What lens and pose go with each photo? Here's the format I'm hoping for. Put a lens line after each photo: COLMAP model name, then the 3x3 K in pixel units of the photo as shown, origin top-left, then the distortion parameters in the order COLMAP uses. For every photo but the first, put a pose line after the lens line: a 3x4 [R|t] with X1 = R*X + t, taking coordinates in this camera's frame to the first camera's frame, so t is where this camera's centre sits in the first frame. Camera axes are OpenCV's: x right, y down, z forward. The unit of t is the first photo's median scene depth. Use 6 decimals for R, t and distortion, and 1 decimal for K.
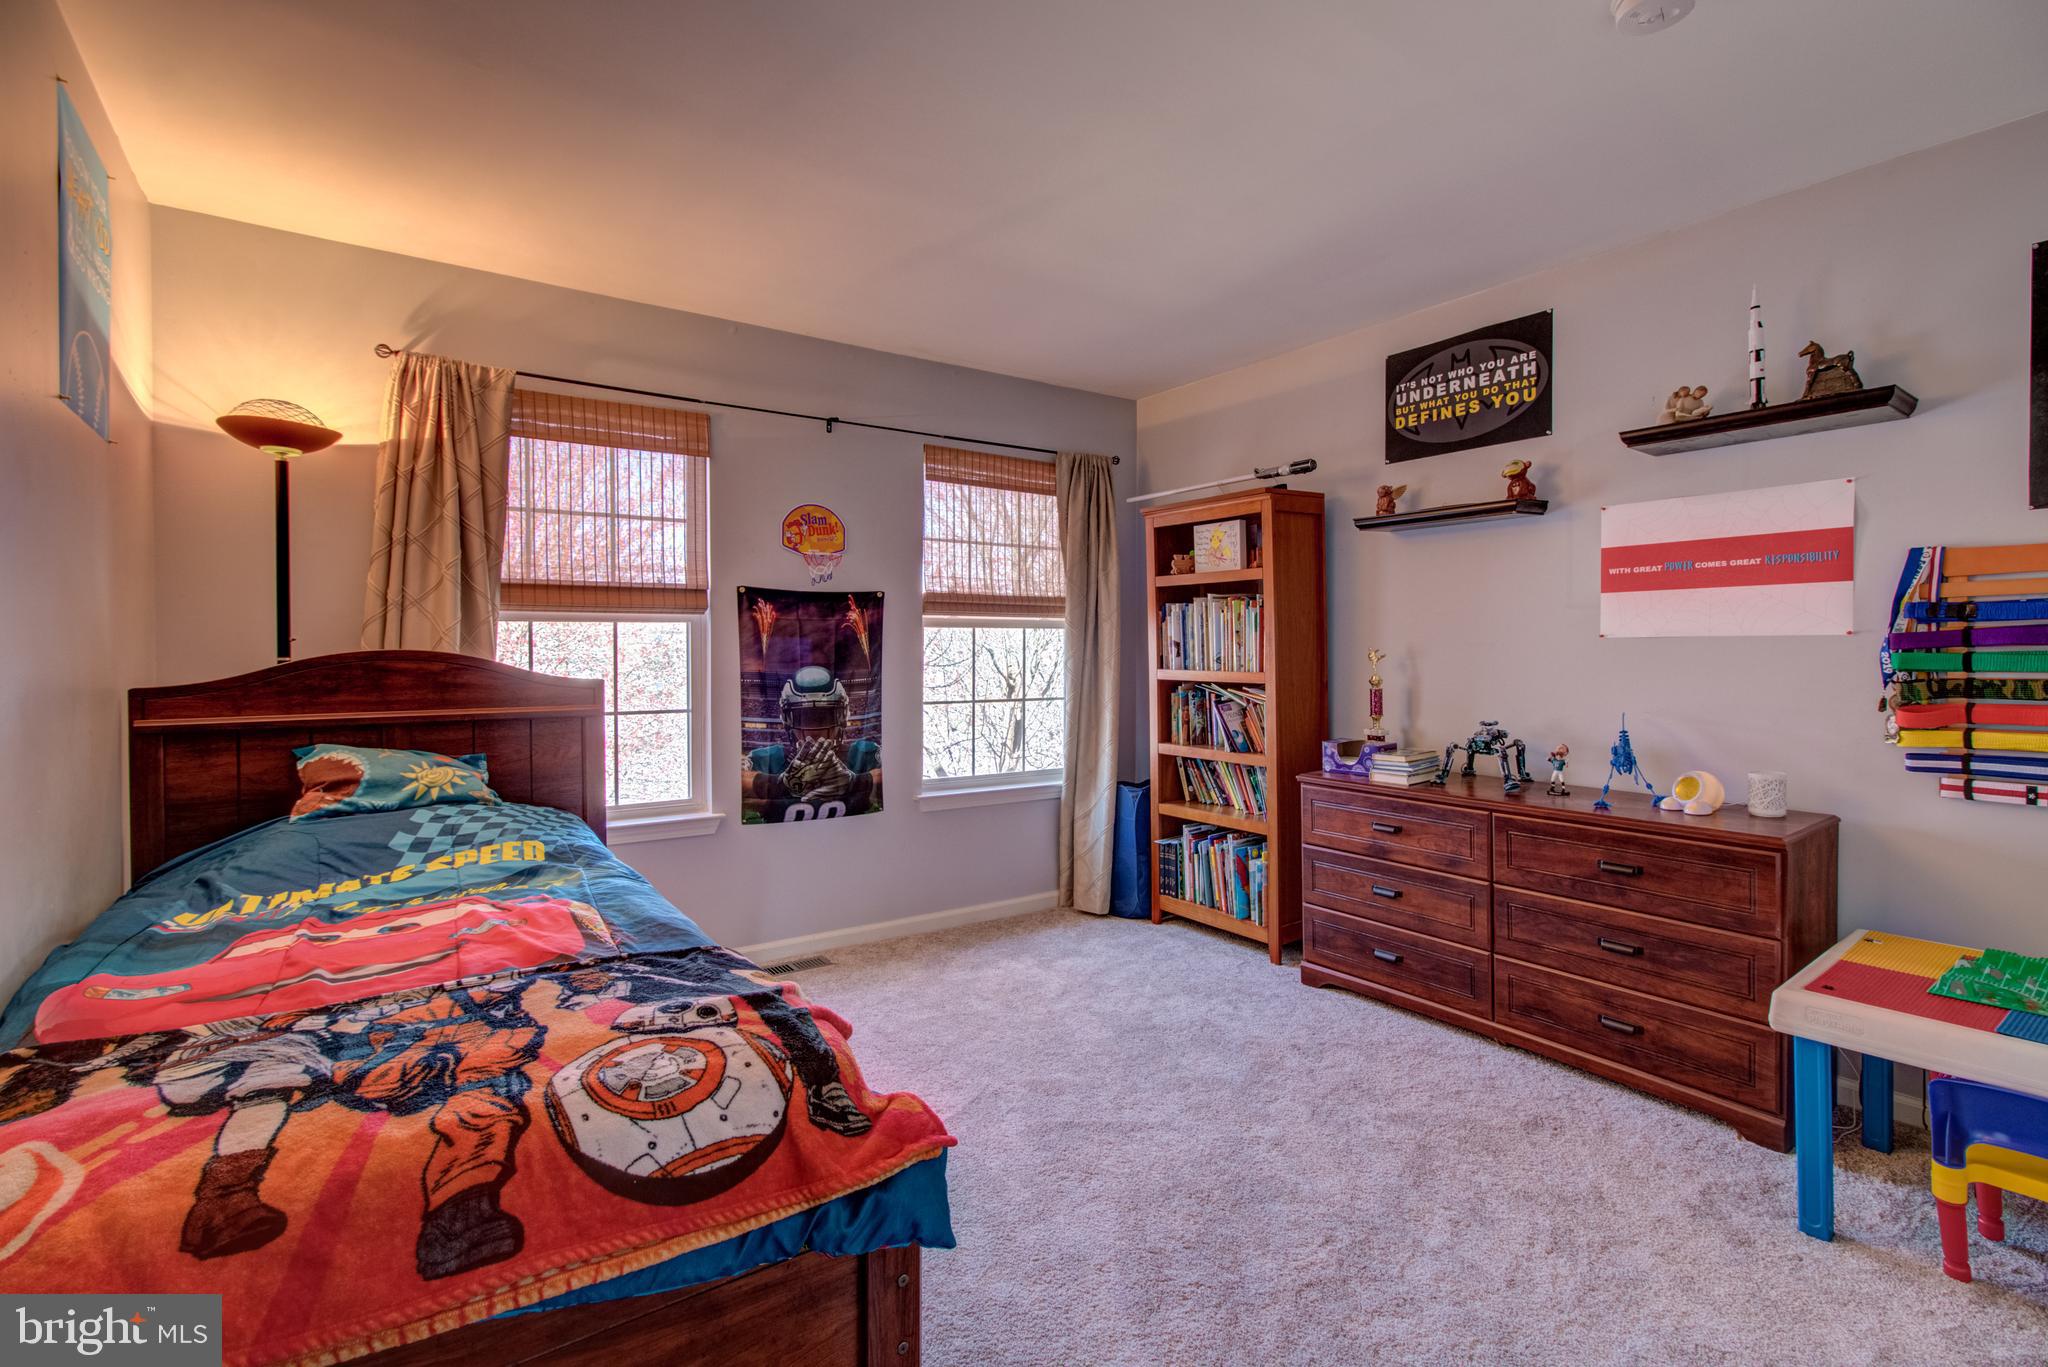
lens RADIAL K [[962.4, 0, 1039.9], [0, 962.4, 651.5], [0, 0, 1]] dist [-0.003080, 0.000662]
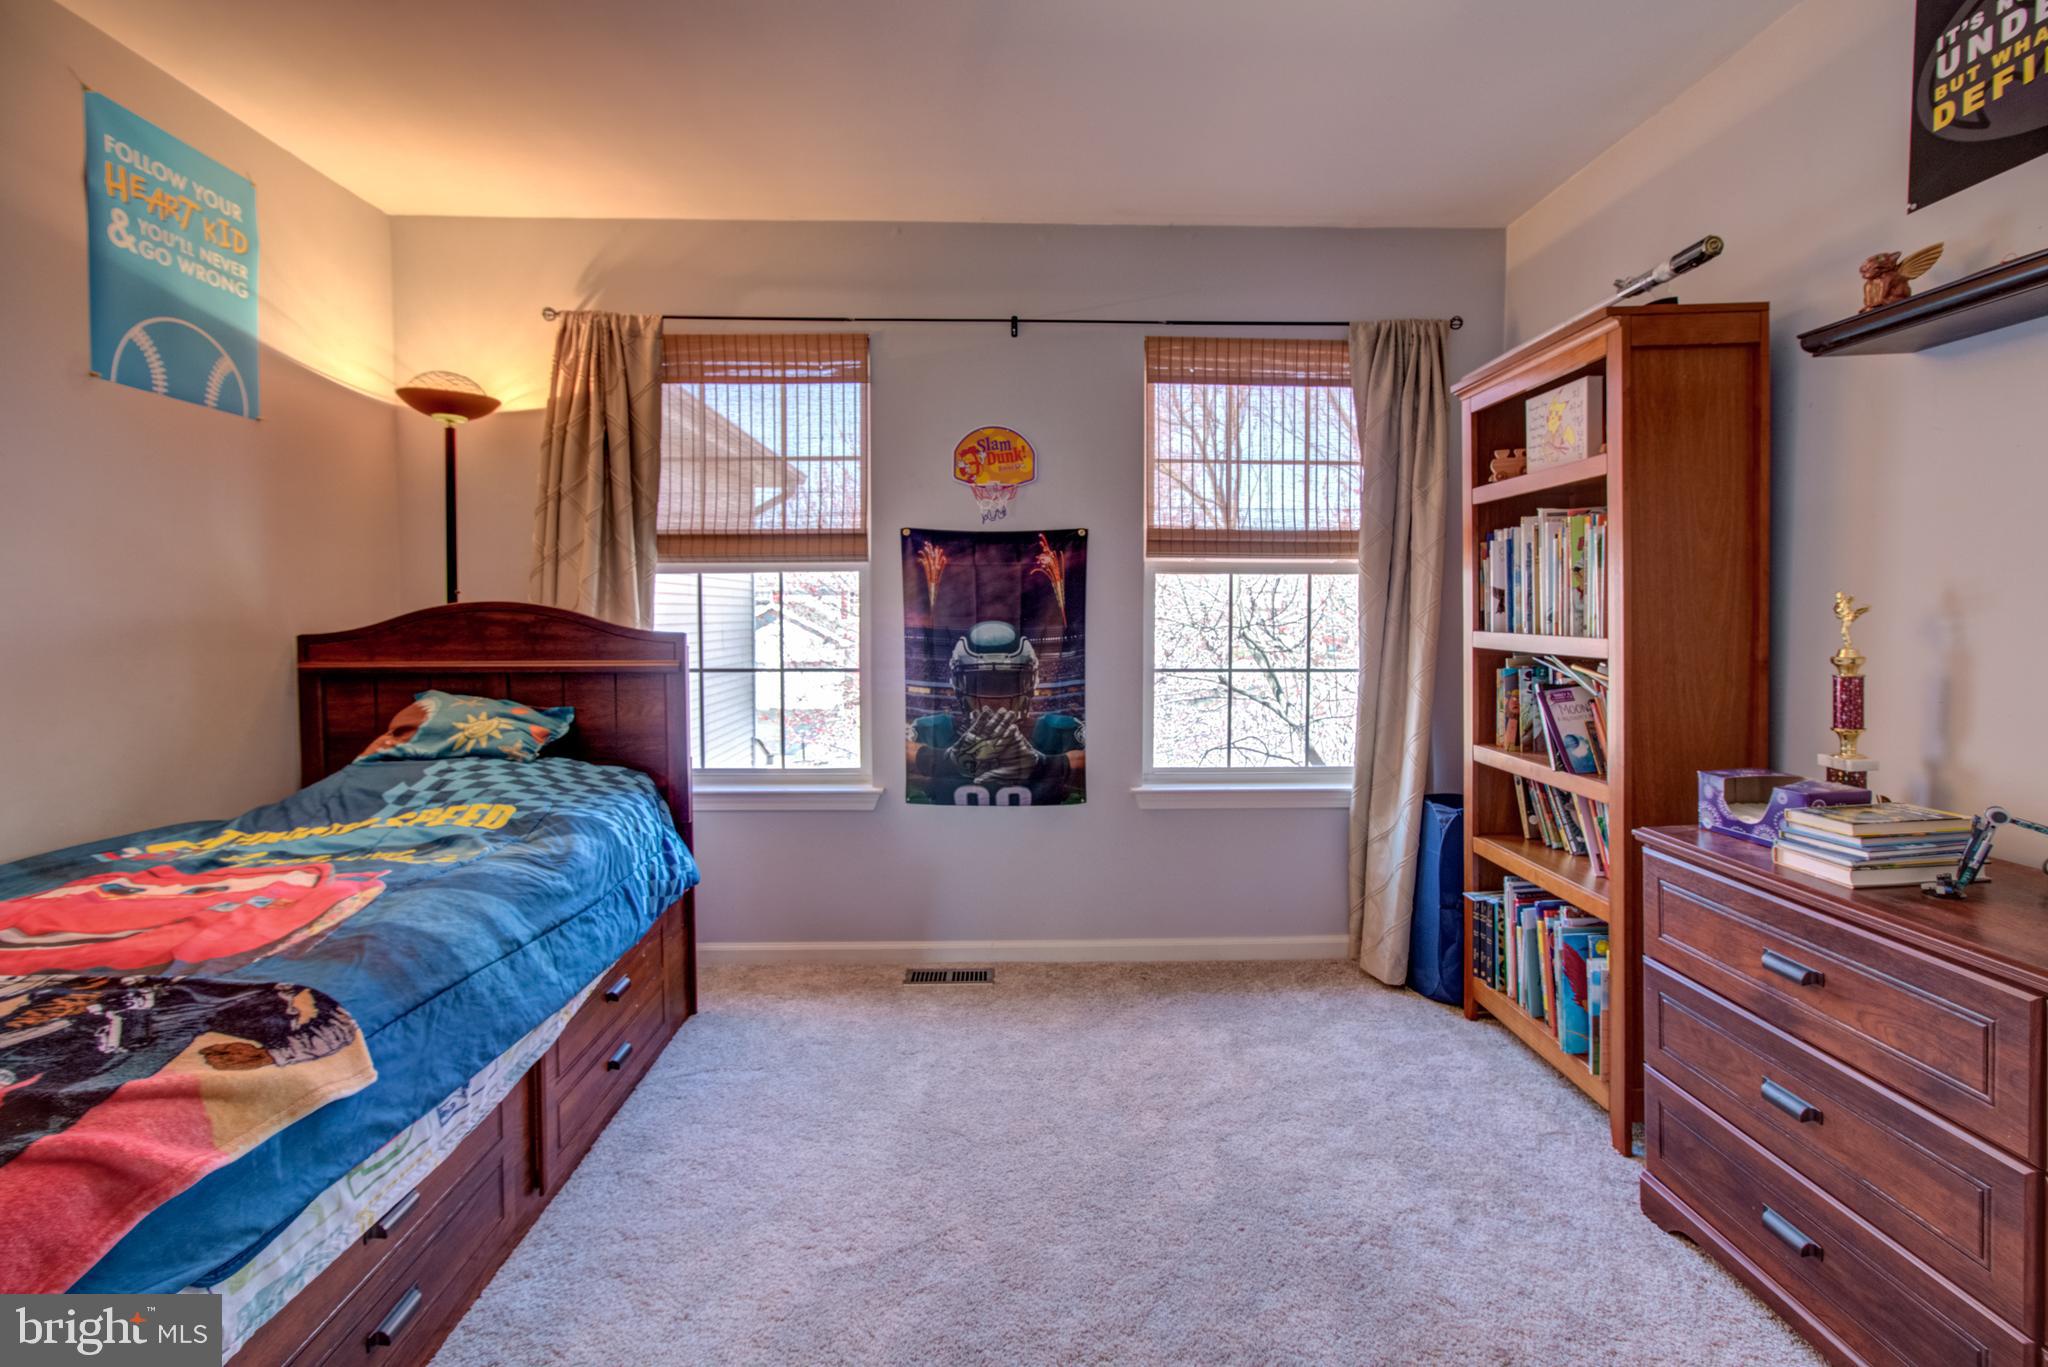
lens RADIAL K [[1012.4, 0, 881.8], [0, 1012.4, 633.6], [0, 0, 1]] dist [-0.046313, 0.043552]
pose [[0.828305, 0.014999, -0.560076, 0.180120], [-0.000808, 0.999673, 0.025576, 0.003551], [0.560277, -0.020732, 0.828046, 0.231718]]
